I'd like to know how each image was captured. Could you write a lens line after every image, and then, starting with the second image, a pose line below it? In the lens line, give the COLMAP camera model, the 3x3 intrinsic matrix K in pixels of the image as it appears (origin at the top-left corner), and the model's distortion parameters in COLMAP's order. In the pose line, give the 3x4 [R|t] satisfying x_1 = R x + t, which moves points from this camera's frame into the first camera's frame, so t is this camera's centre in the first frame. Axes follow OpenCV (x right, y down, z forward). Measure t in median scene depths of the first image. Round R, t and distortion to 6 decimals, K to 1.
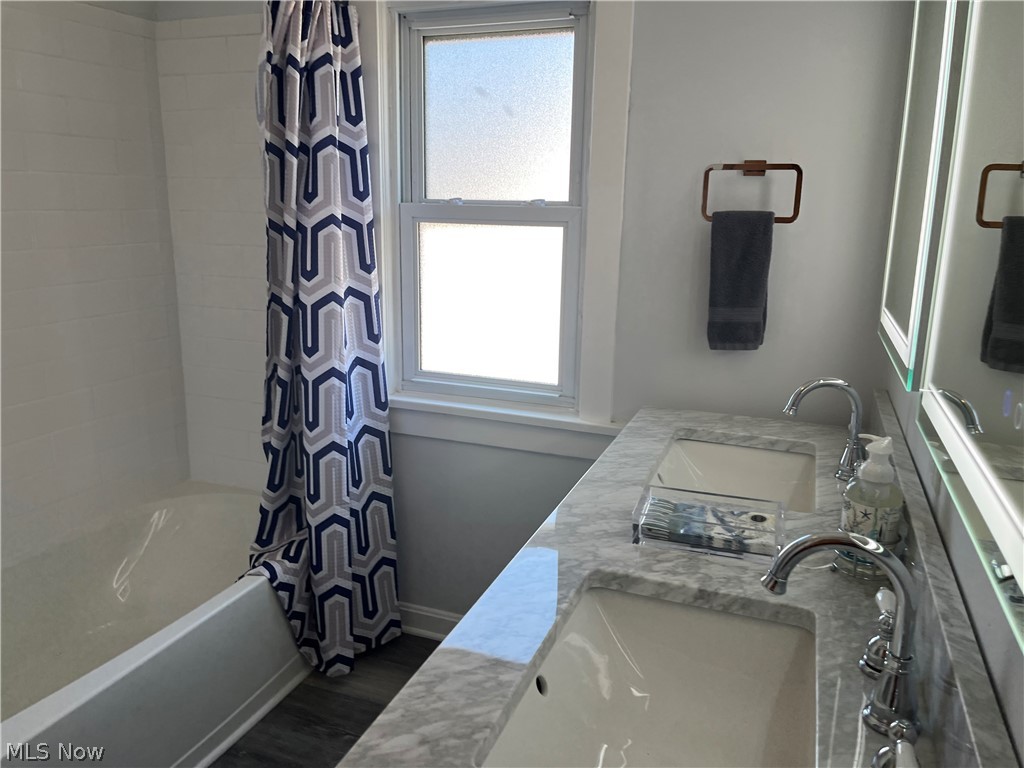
lens RADIAL K [[769.0, 0, 514.3], [0, 769.0, 381.2], [0, 0, 1]] dist [0.012844, 0.000714]
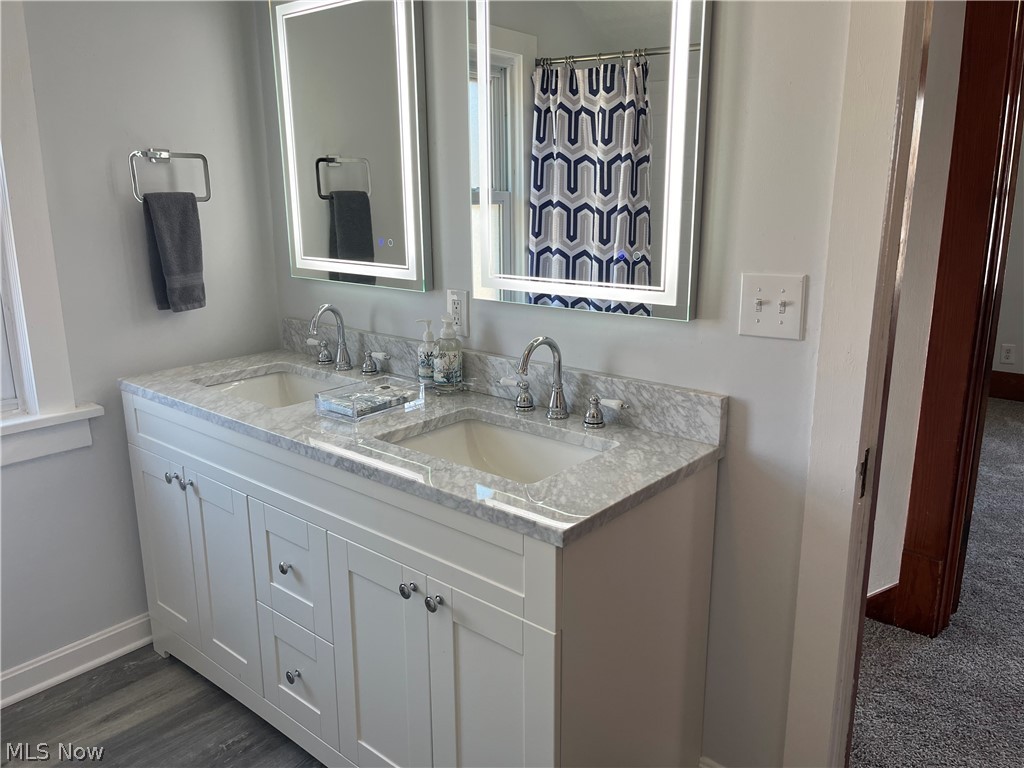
lens RADIAL K [[772.7, 0, 508.9], [0, 772.7, 375.5], [0, 0, 1]] dist [0.061409, -0.084032]
pose [[0.337770, -0.242911, 0.909344, -1.940179], [0.221264, 0.959542, 0.174133, -0.123937], [-0.914852, 0.142388, 0.377852, 0.301807]]
